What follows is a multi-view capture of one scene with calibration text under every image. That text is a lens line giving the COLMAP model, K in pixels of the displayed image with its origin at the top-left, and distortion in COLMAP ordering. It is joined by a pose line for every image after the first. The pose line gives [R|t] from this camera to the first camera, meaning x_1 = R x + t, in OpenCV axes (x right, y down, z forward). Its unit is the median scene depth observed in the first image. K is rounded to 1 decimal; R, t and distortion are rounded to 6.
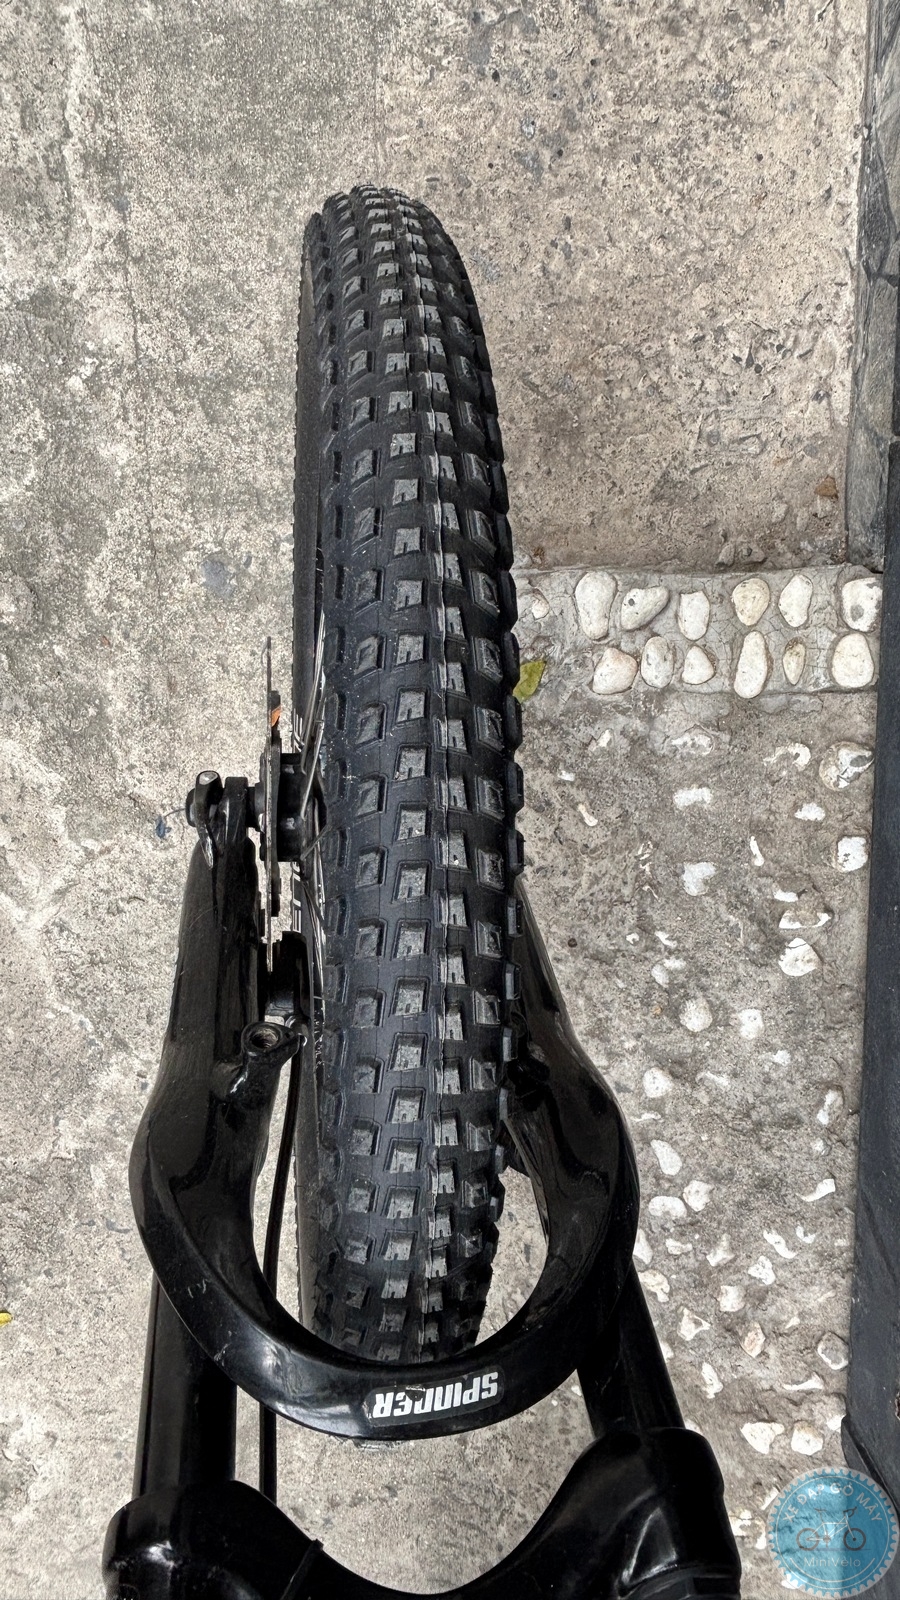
lens RADIAL K [[1063.2, 0, 459.4], [0, 1063.2, 771.7], [0, 0, 1]] dist [0.039677, -0.056859]
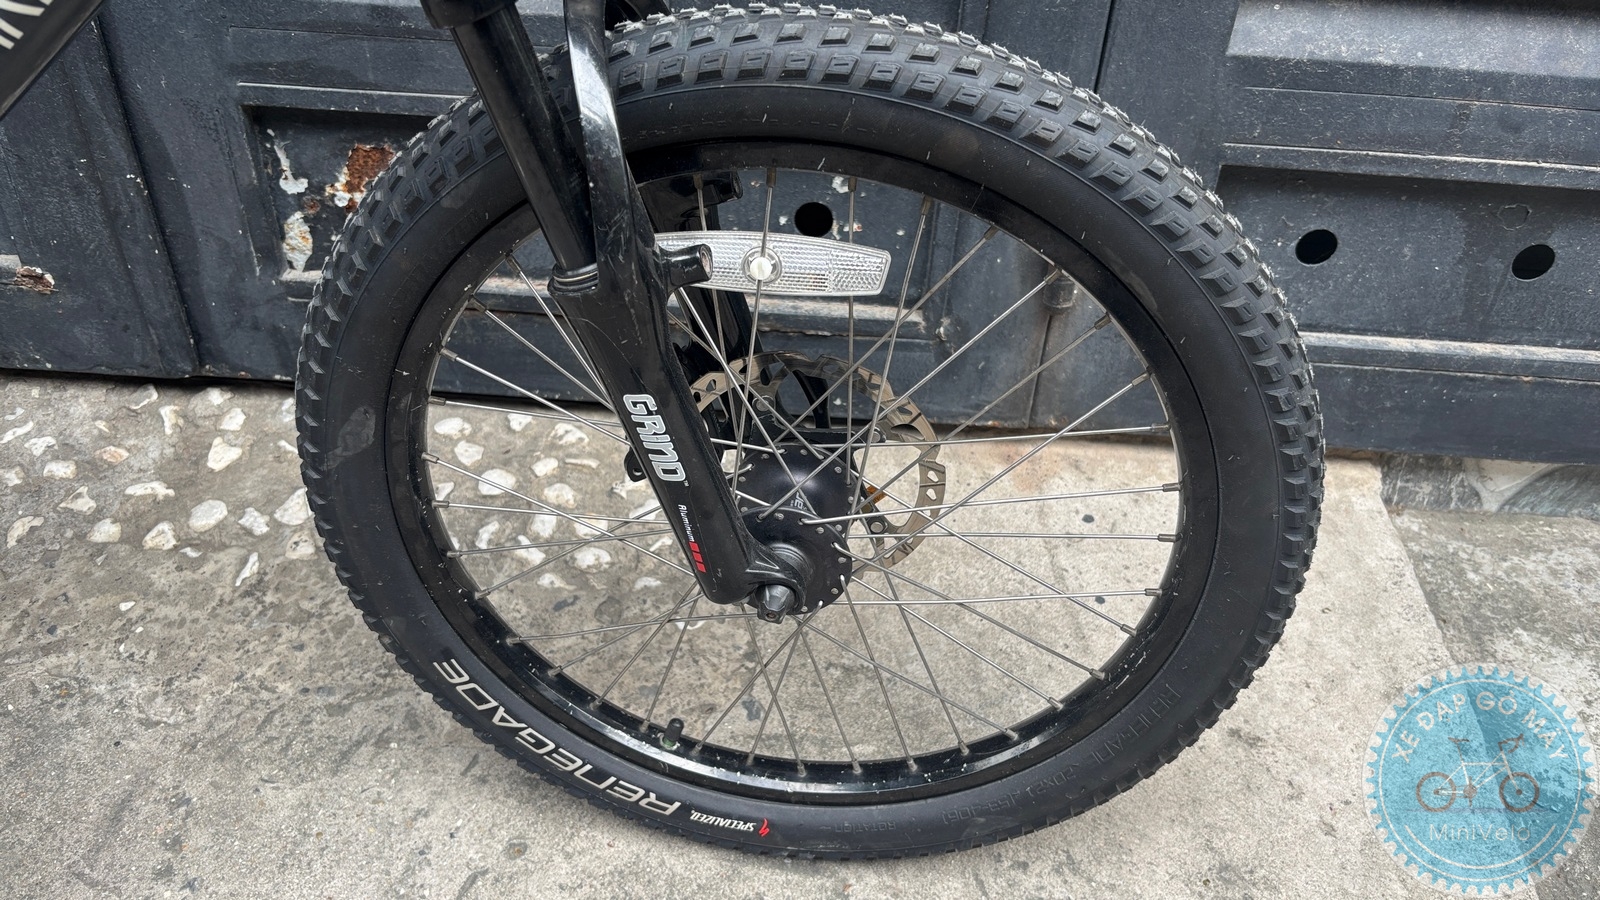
lens RADIAL K [[1221.4, 0, 795.8], [0, 1221.4, 465.2], [0, 0, 1]] dist [0.028255, -0.038758]
pose [[0.078648, -0.658648, 0.748330, -0.618130], [0.983644, -0.070748, -0.165649, 1.476499], [0.162047, 0.749118, 0.642311, 0.361413]]
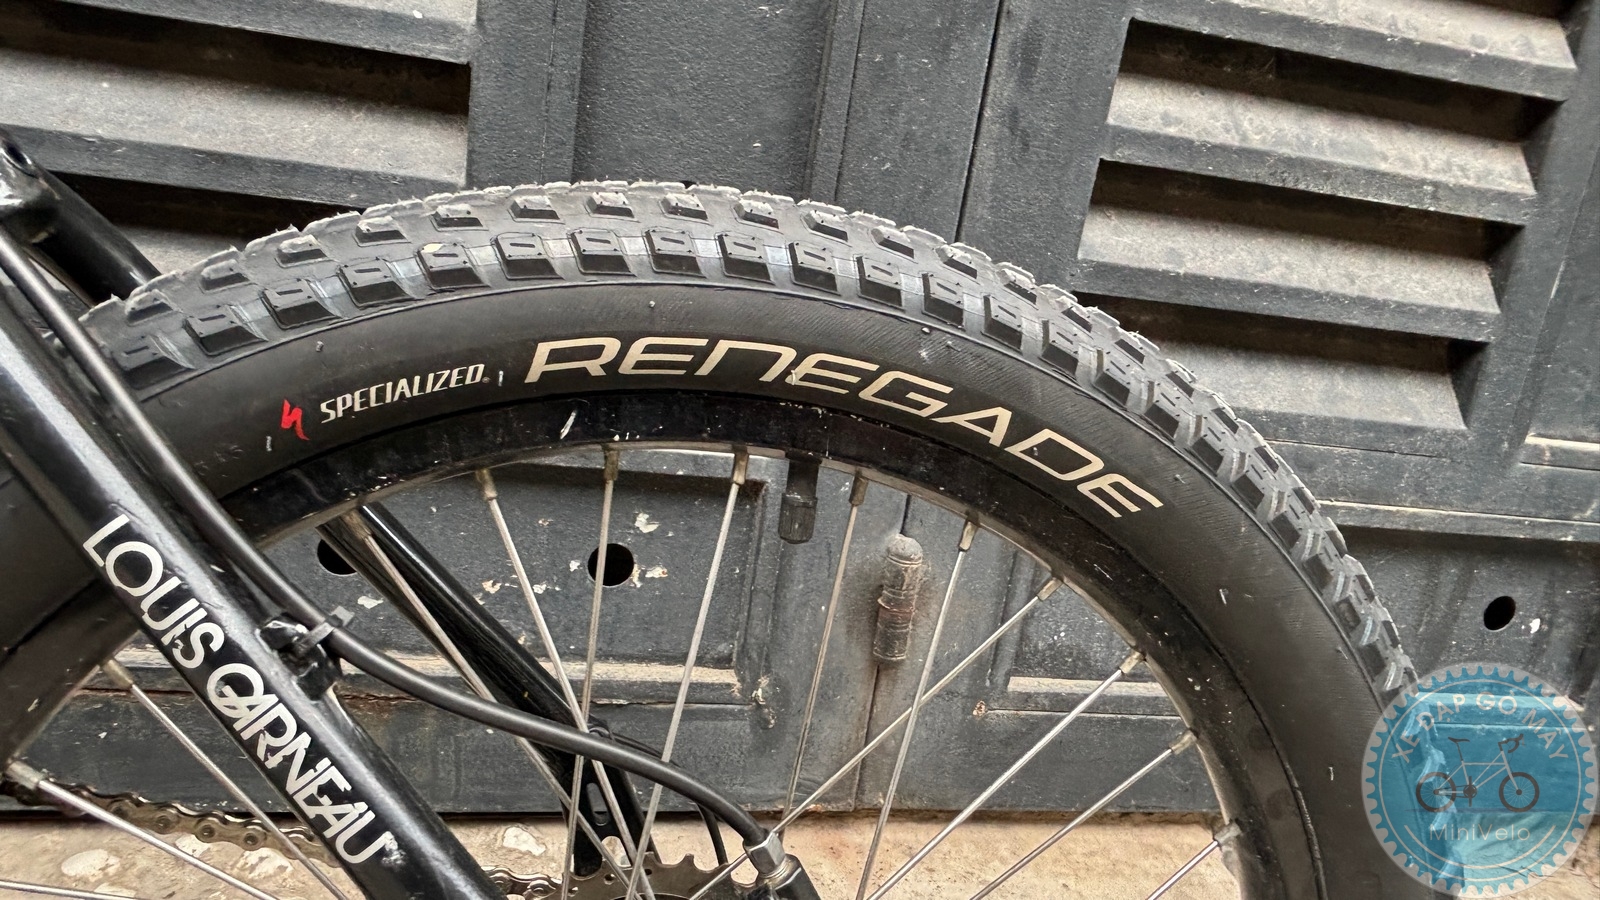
lens RADIAL K [[1063.2, 0, 762.0], [0, 1063.2, 435.1], [0, 0, 1]] dist [0.039677, -0.056859]
pose [[-0.163730, -0.335940, 0.927544, -0.368575], [0.985344, -0.101295, 0.137245, 1.327208], [0.047849, 0.936421, 0.347601, 0.549447]]
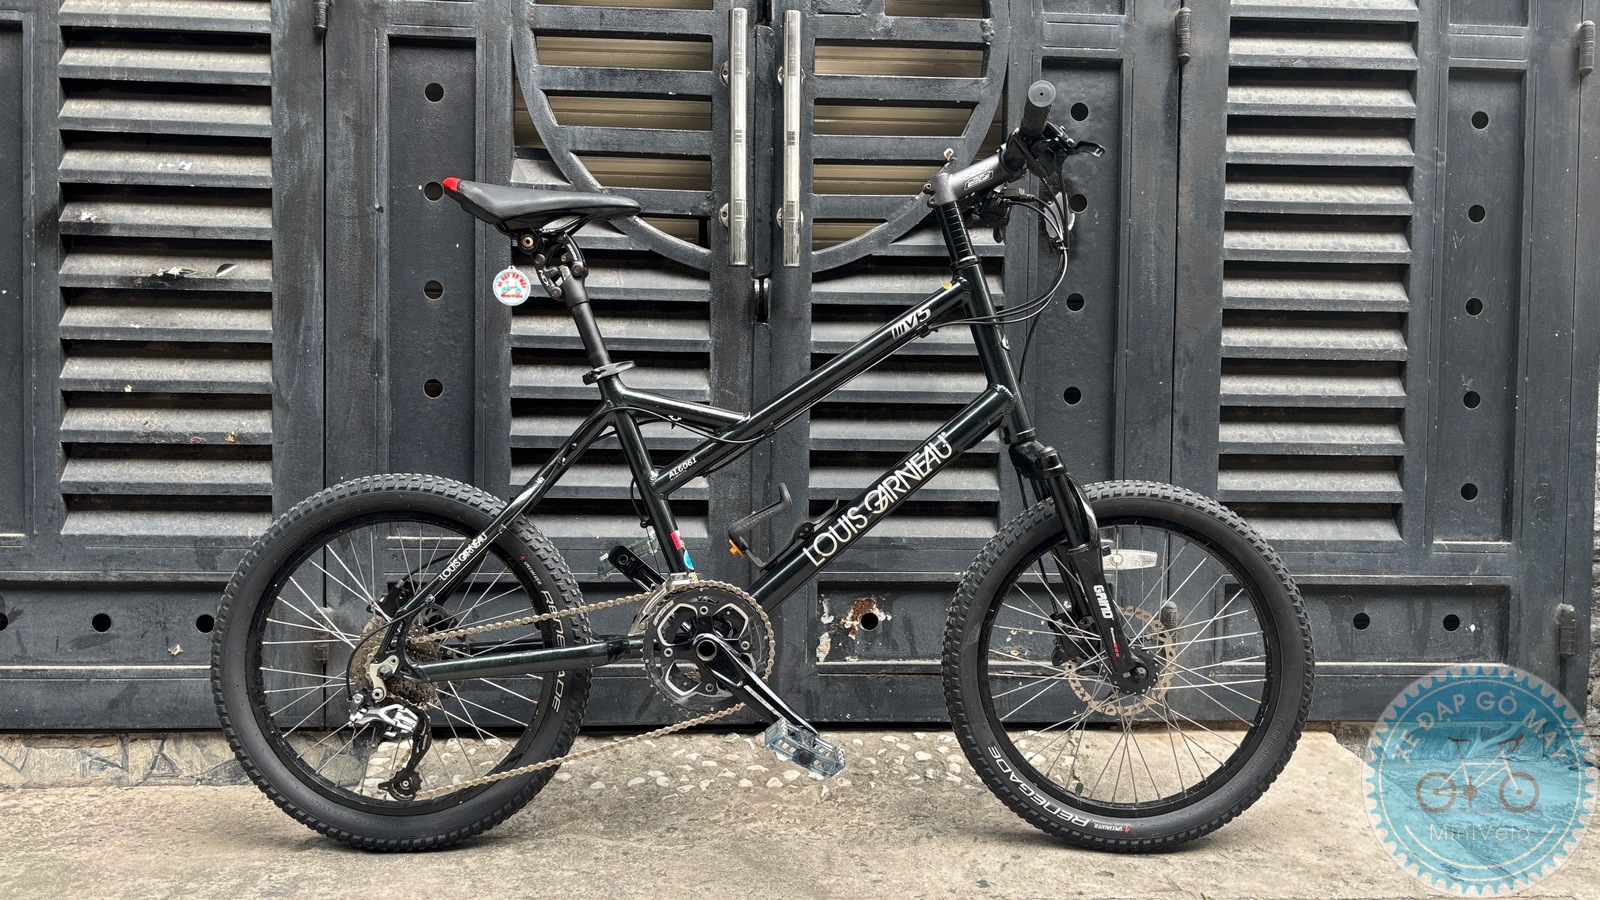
lens RADIAL K [[1221.4, 0, 794.9], [0, 1221.4, 444.4], [0, 0, 1]] dist [0.028255, -0.038758]
pose [[-0.038306, -0.100408, 0.994209, -2.190582], [0.982087, -0.187478, 0.018905, 0.769195], [0.184494, 0.977123, 0.105791, 0.175742]]
